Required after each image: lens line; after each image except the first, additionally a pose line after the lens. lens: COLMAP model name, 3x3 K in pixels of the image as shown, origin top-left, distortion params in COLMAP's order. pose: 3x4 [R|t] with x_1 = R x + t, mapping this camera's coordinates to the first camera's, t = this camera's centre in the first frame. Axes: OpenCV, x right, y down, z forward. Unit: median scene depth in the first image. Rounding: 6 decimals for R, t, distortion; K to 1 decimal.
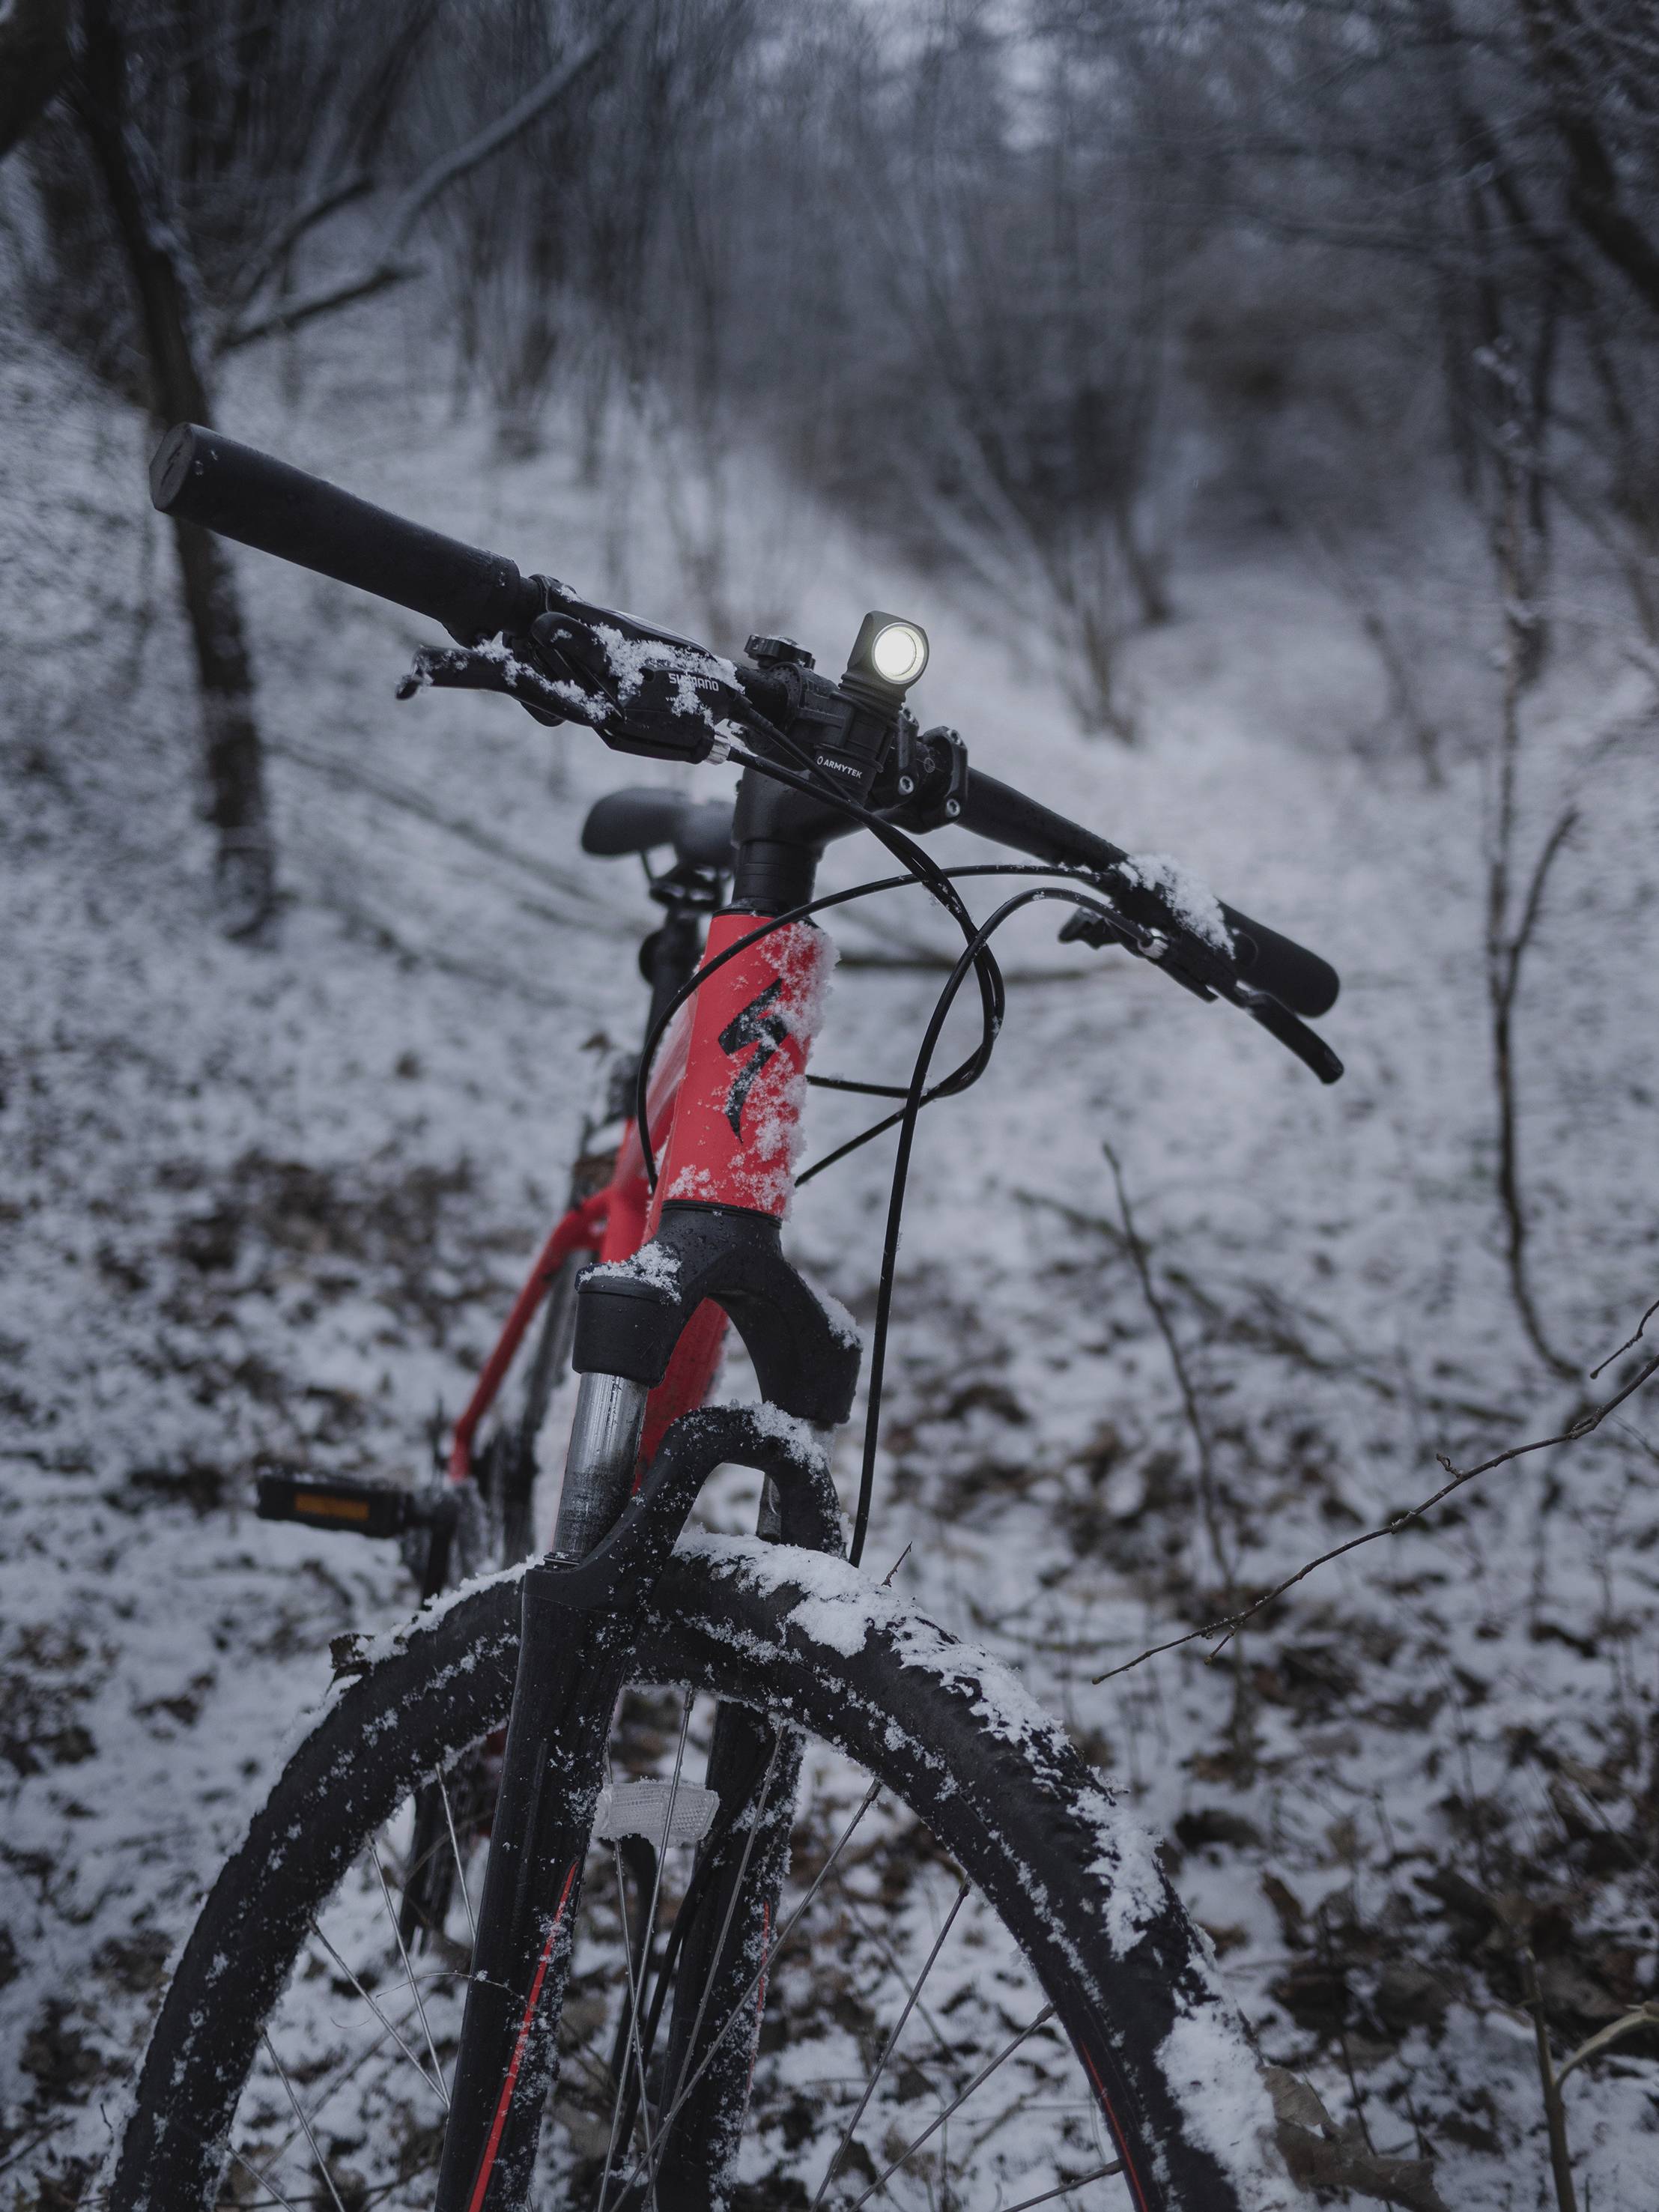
lens RADIAL K [[2344.6, 0, 829.5], [0, 2344.6, 1106.0], [0, 0, 1]] dist [-0.163513, 0.330025]
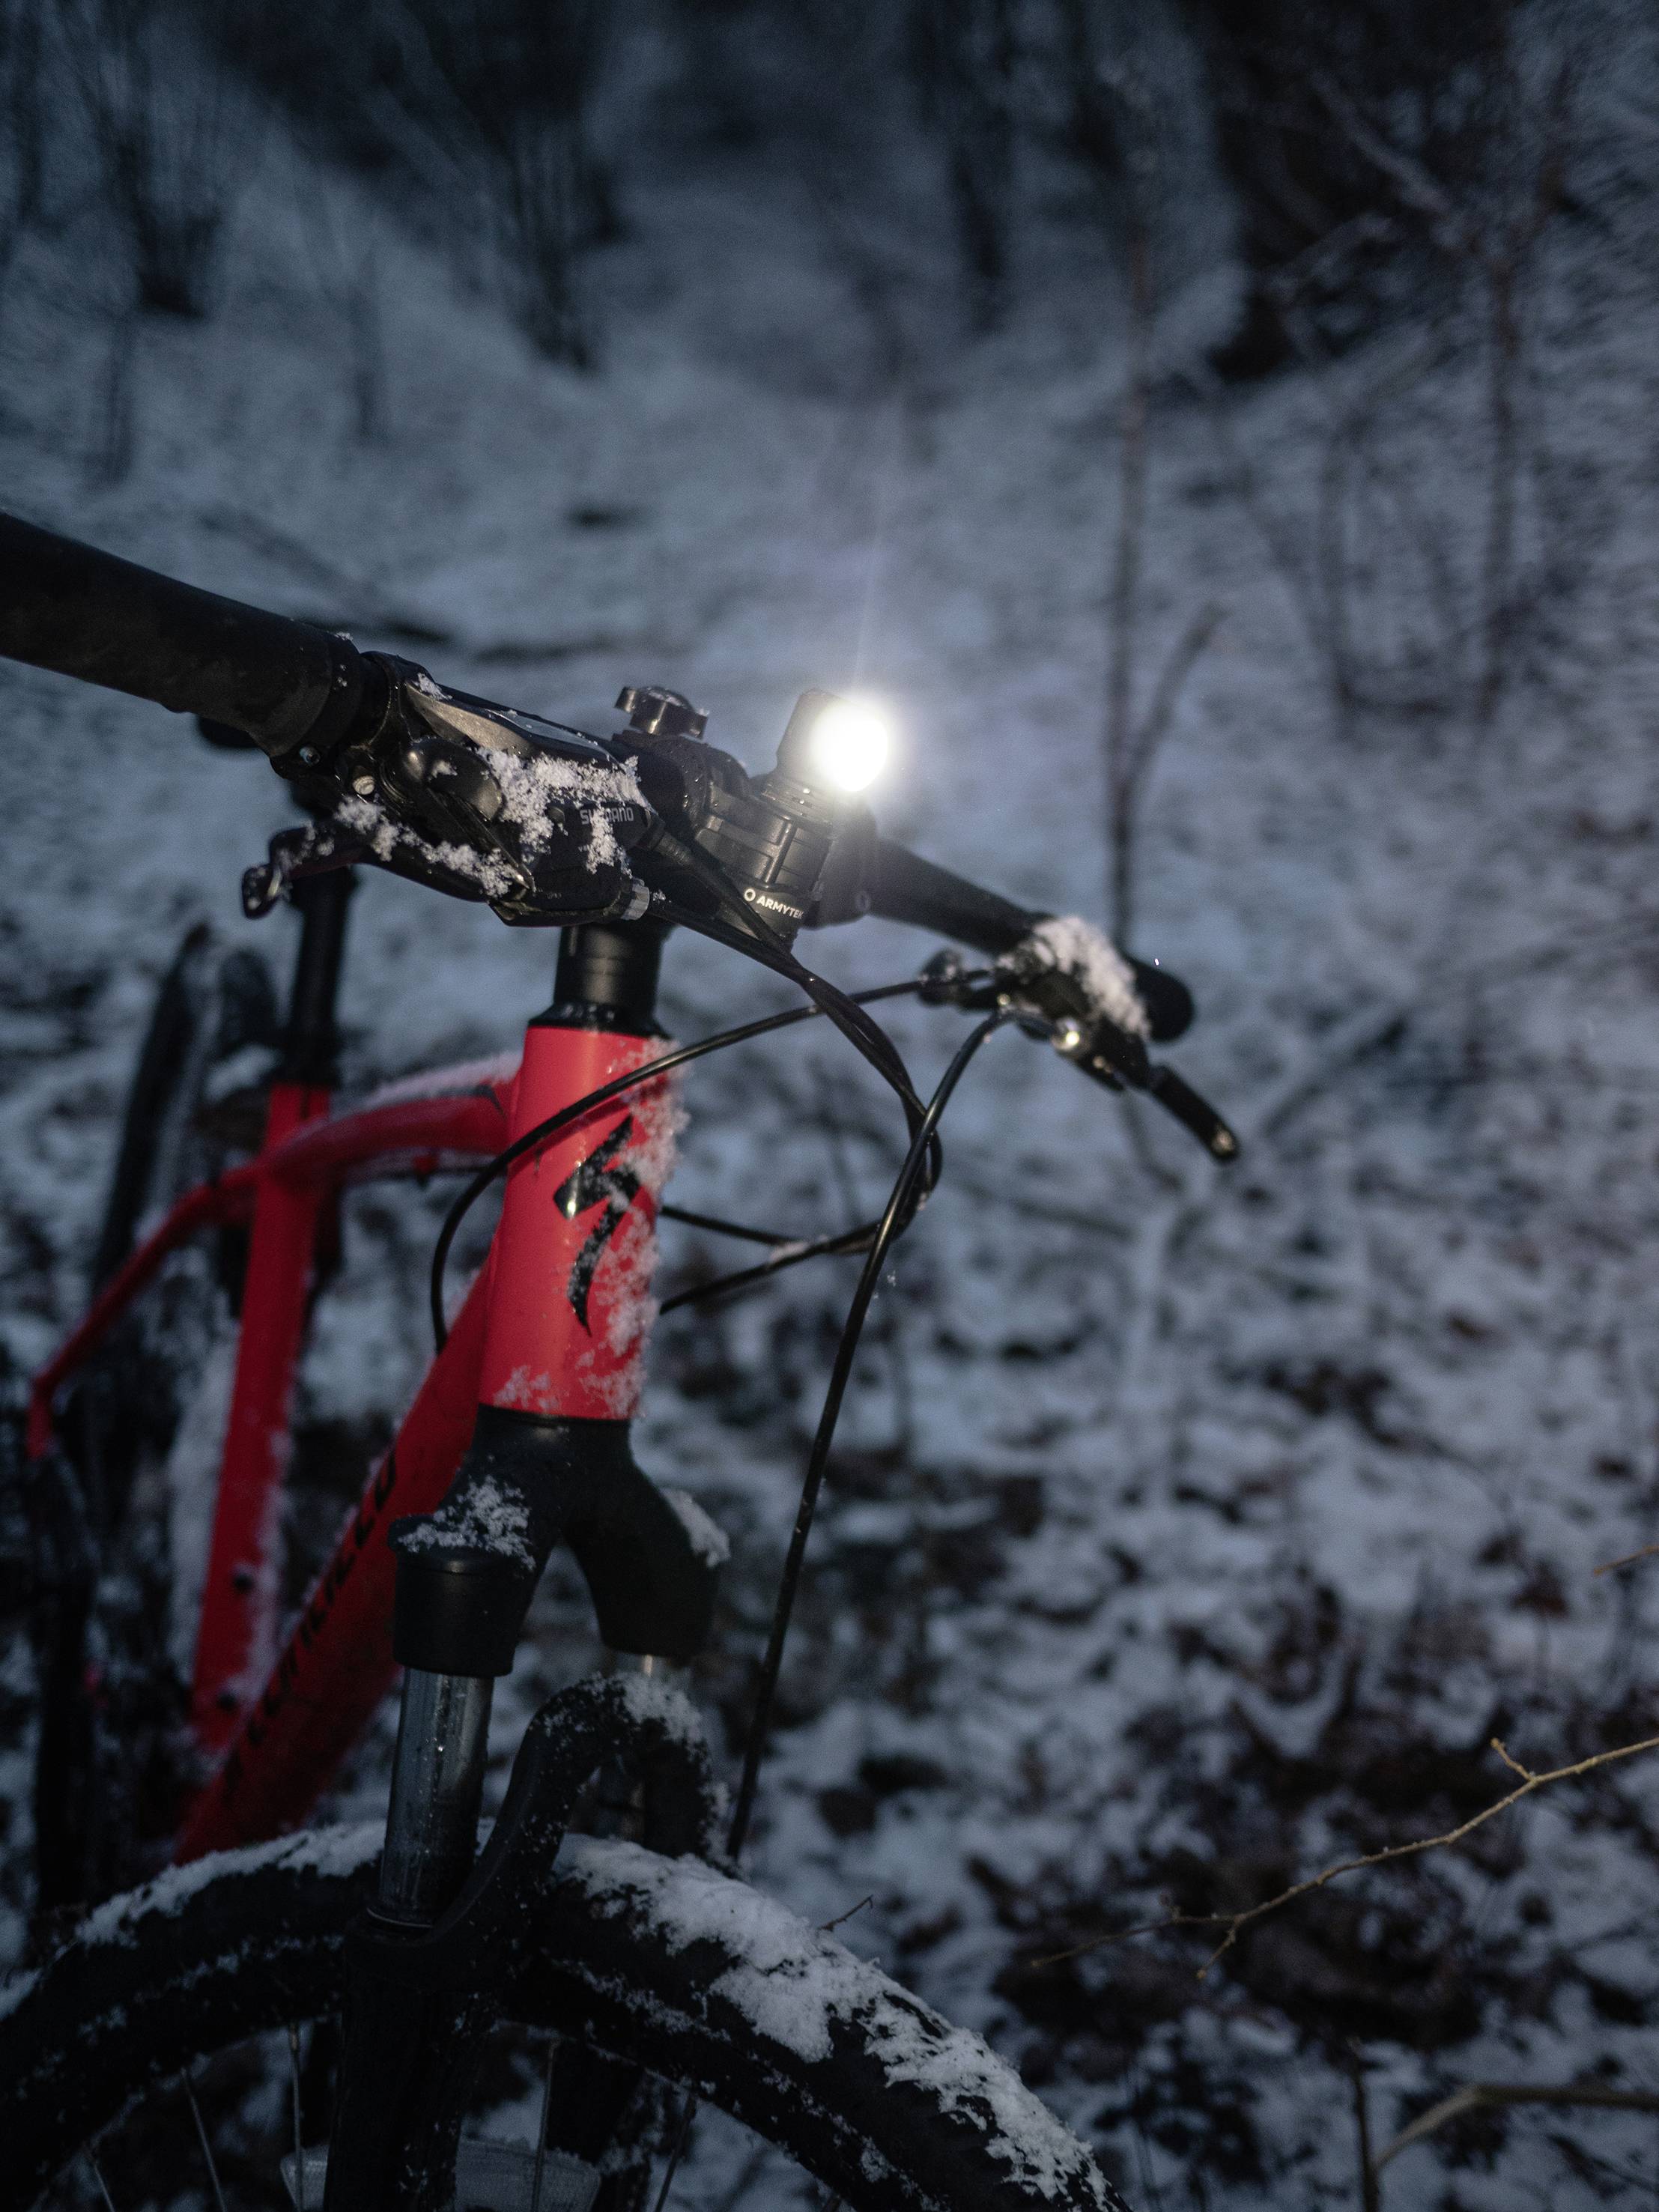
lens RADIAL K [[2344.6, 0, 829.5], [0, 2344.6, 1106.0], [0, 0, 1]] dist [-0.163513, 0.330025]
pose [[0.969631, -0.021468, 0.243630, -0.145366], [-0.018903, 0.986582, 0.162170, -0.183060], [-0.243842, -0.161850, 0.956214, 0.253191]]
